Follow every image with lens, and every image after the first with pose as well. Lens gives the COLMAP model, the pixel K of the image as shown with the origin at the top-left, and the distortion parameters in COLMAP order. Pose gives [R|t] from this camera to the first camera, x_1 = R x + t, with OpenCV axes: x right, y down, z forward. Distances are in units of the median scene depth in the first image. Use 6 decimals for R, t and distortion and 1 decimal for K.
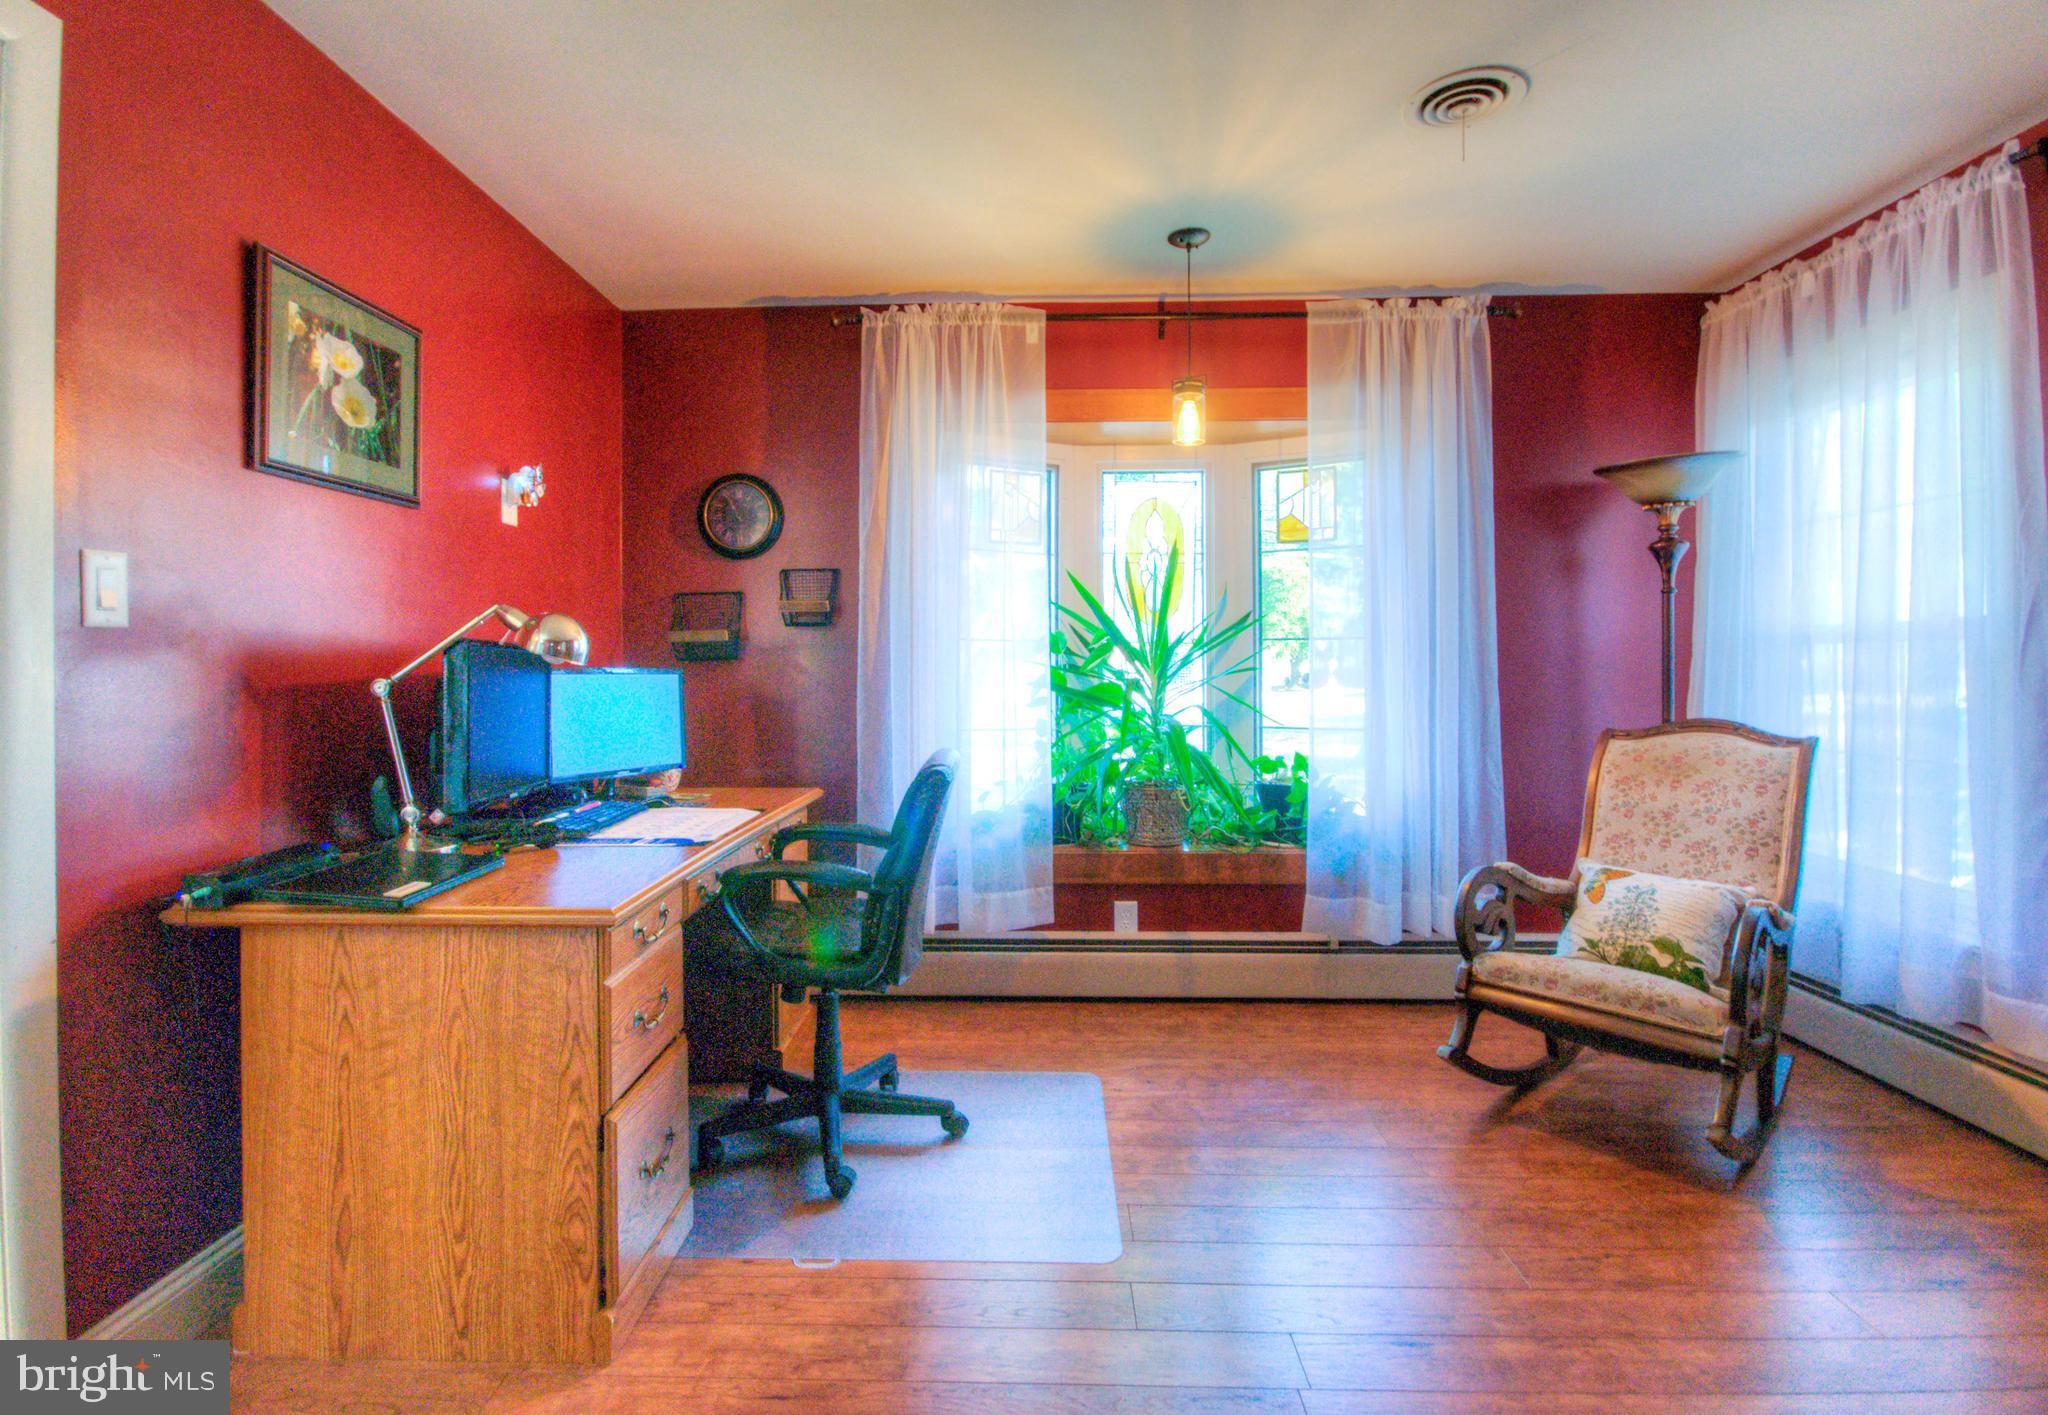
lens RADIAL K [[998.6, 0, 995.1], [0, 998.6, 674.5], [0, 0, 1]] dist [-0.004342, -0.001986]
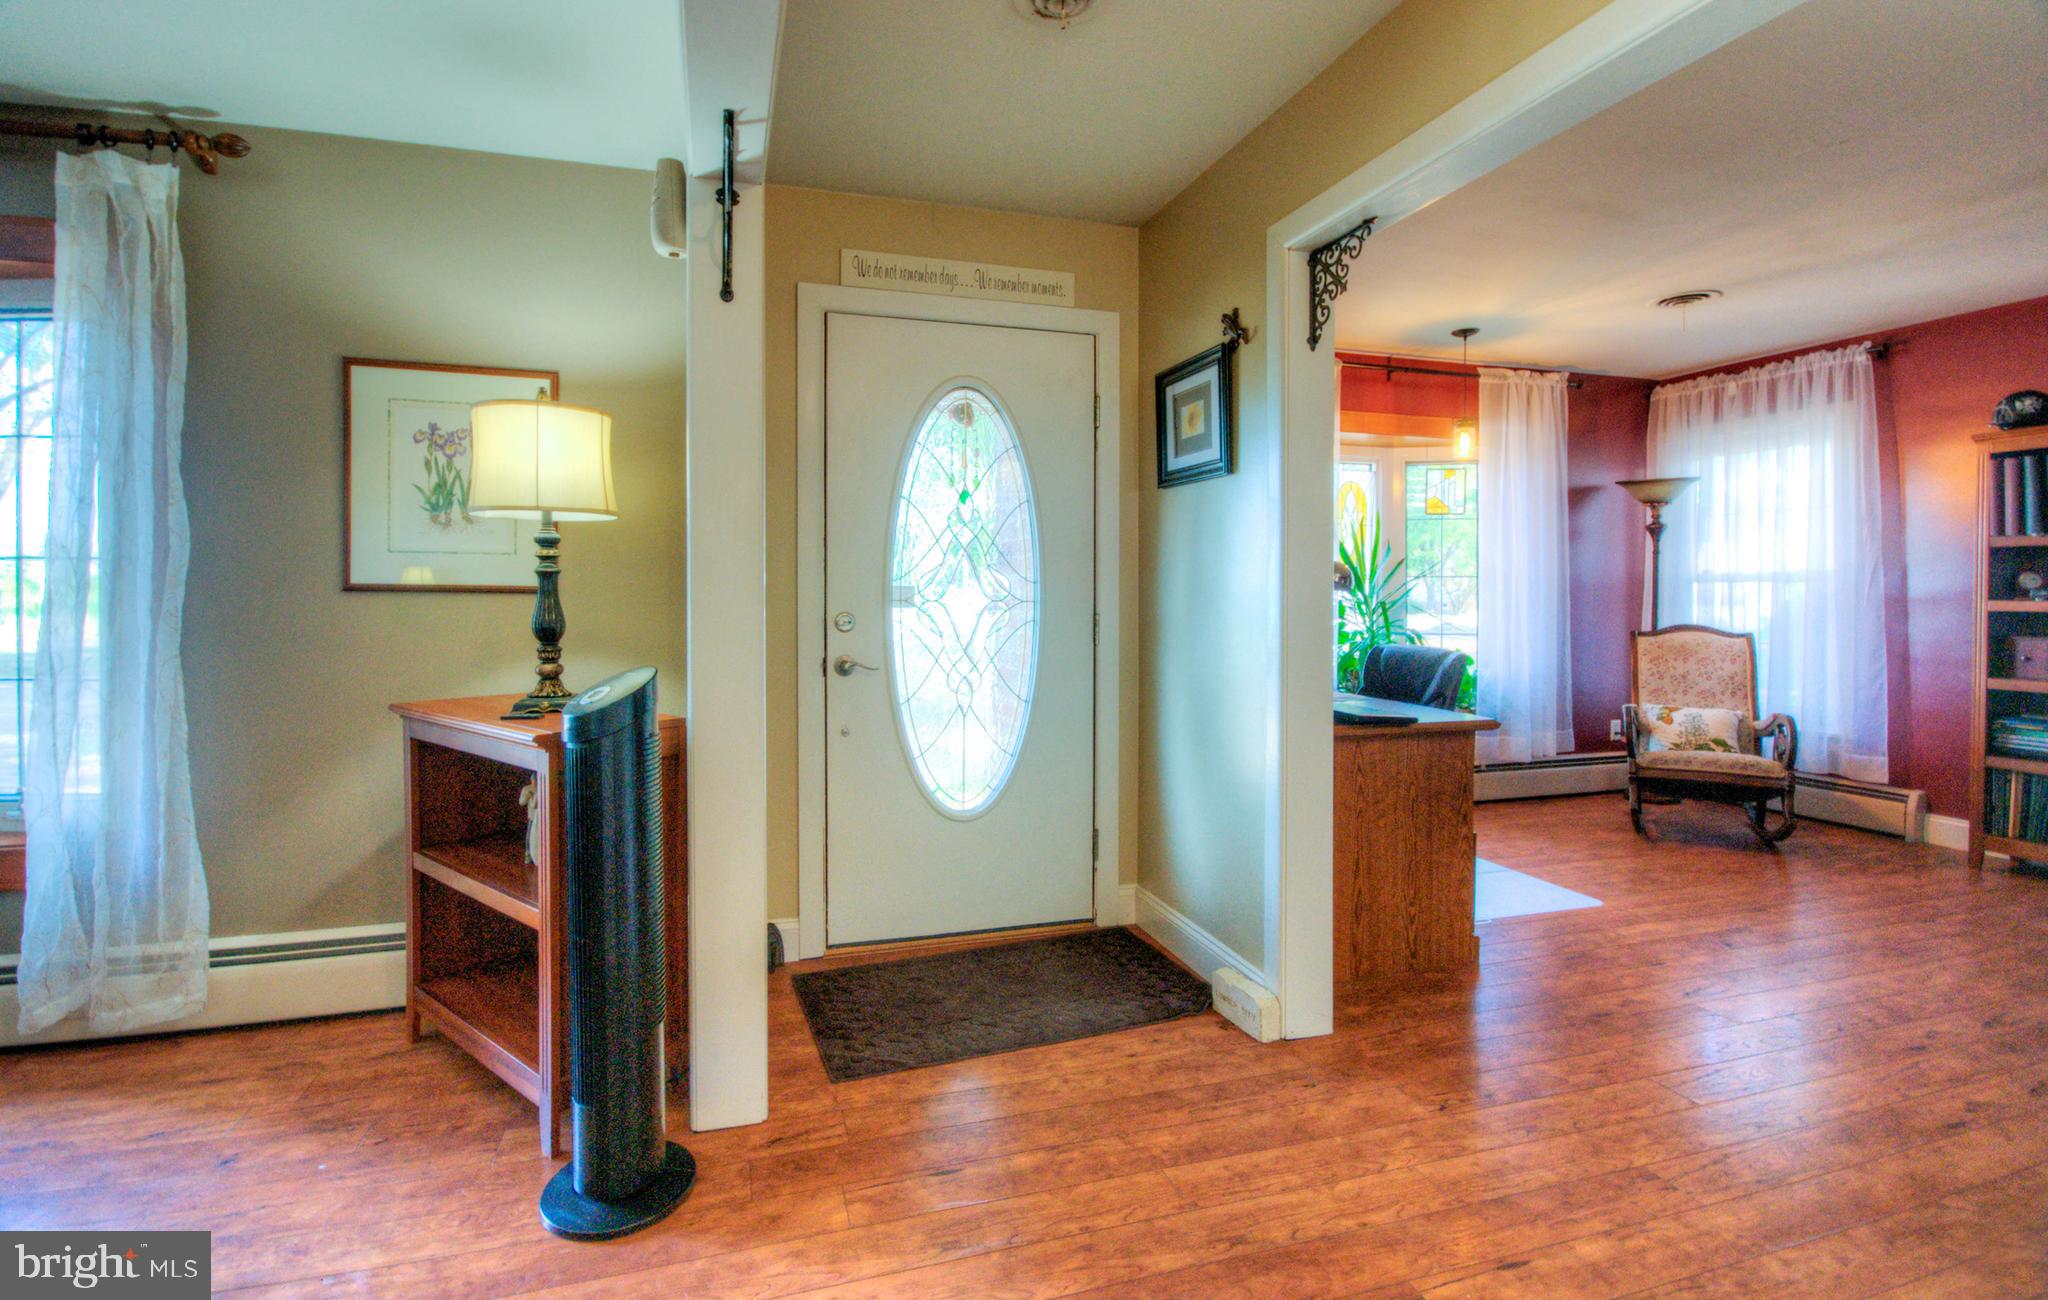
lens RADIAL K [[939.1, 0, 1003.0], [0, 939.1, 605.1], [0, 0, 1]] dist [-0.005307, -0.002393]
pose [[0.949974, 0.000126, 0.312330, -1.031876], [-0.001944, 0.999983, 0.005511, 0.003527], [-0.312324, -0.005842, 0.949958, -0.232603]]
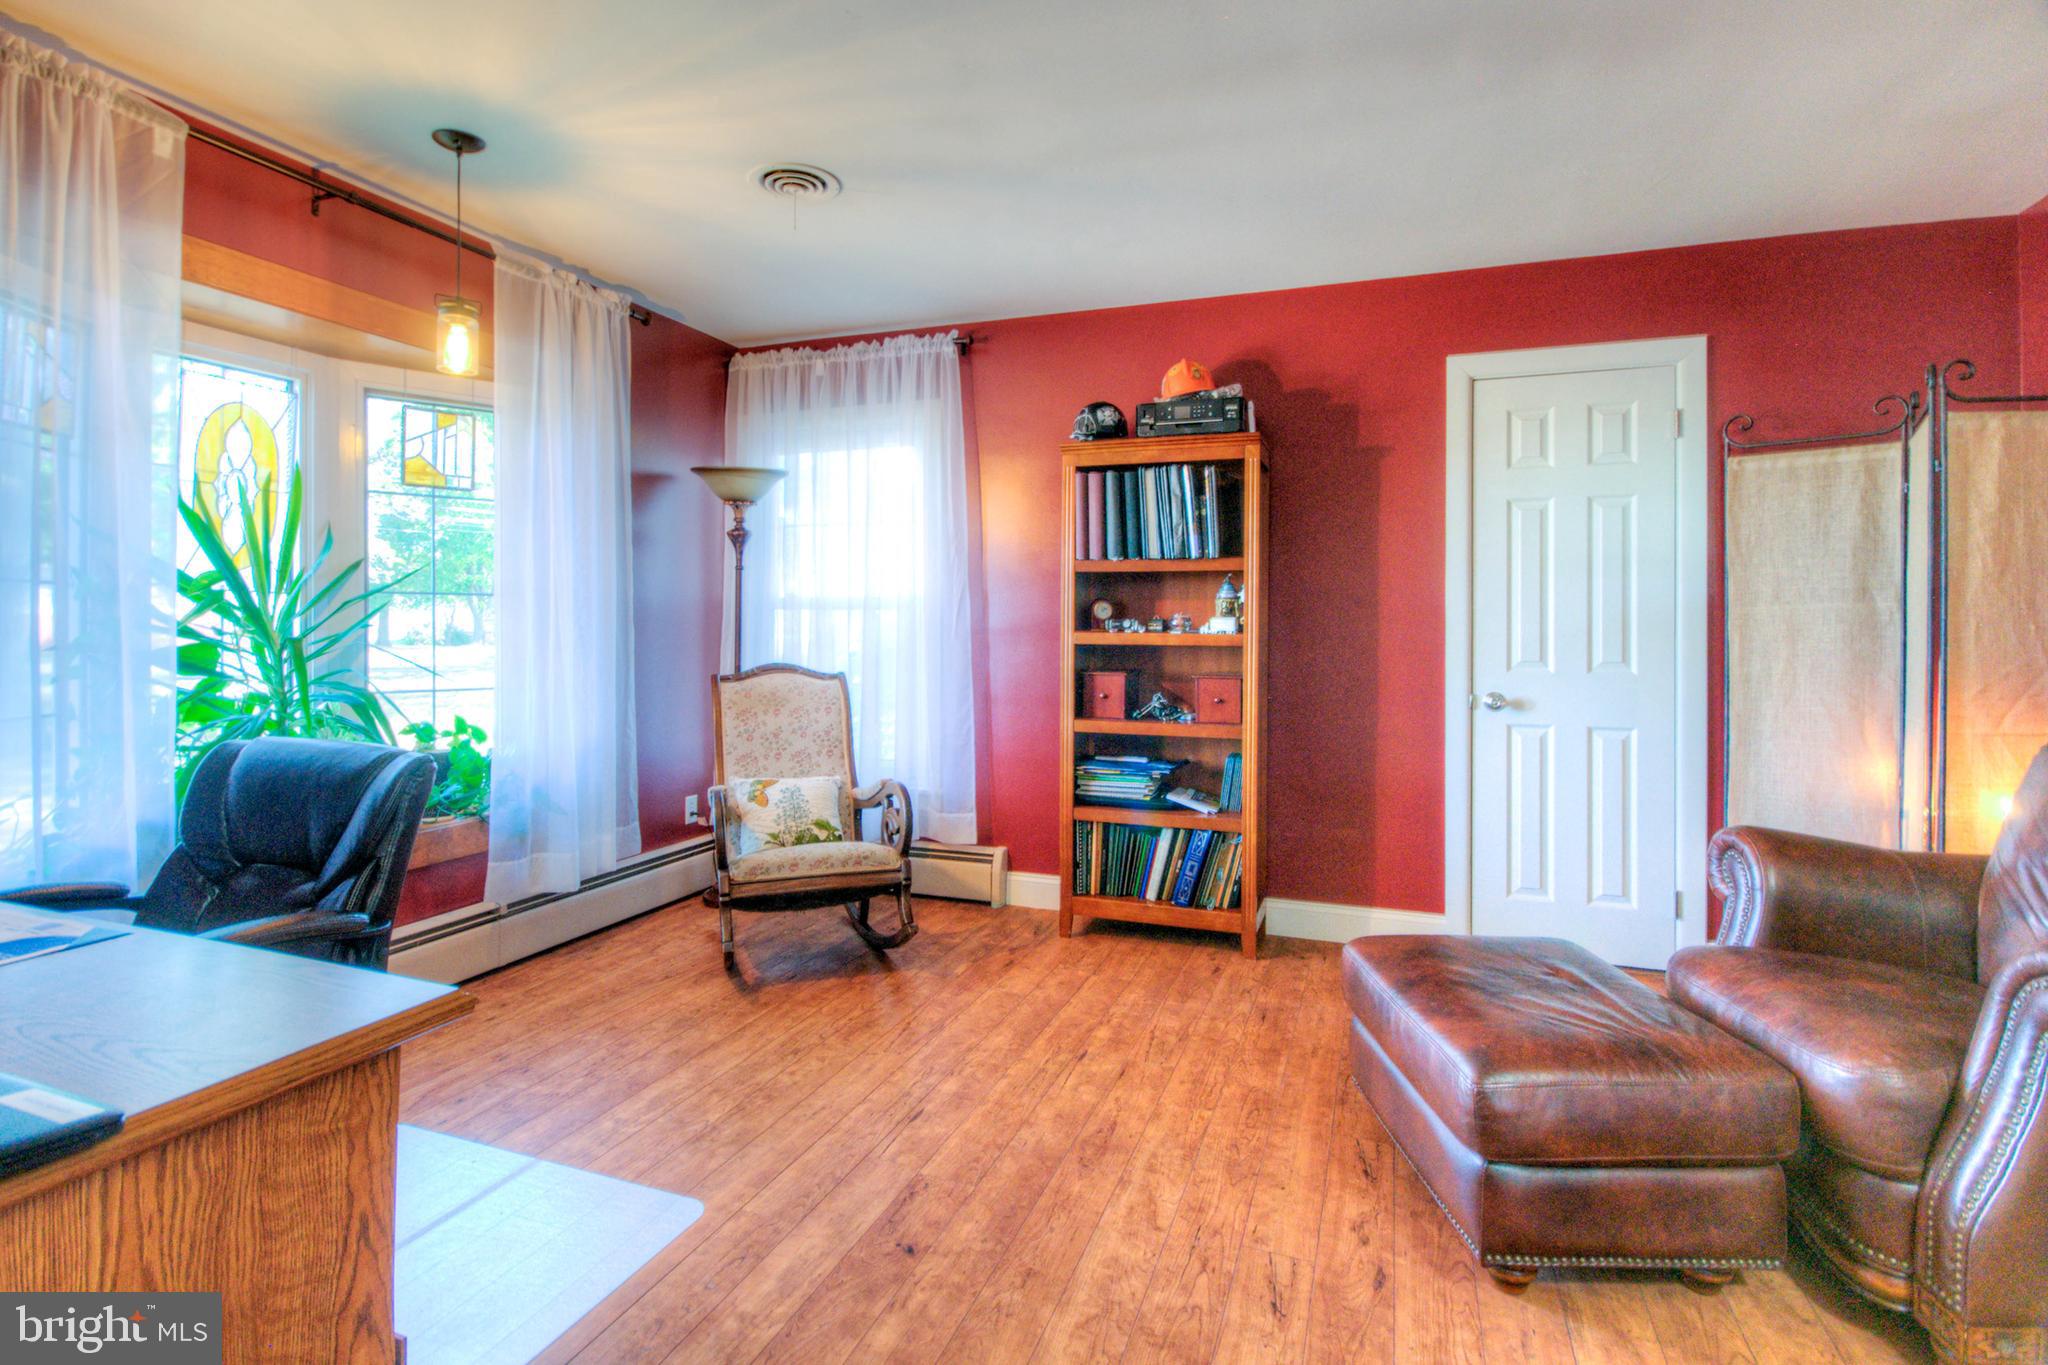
lens RADIAL K [[992.5, 0, 1035.7], [0, 992.5, 625.8], [0, 0, 1]] dist [-0.014698, 0.000592]
pose [[0.309690, 0.002993, 0.950833, -0.493412], [0.000901, 0.999994, -0.003441, -0.002305], [-0.950837, 0.001922, 0.309685, 0.244418]]
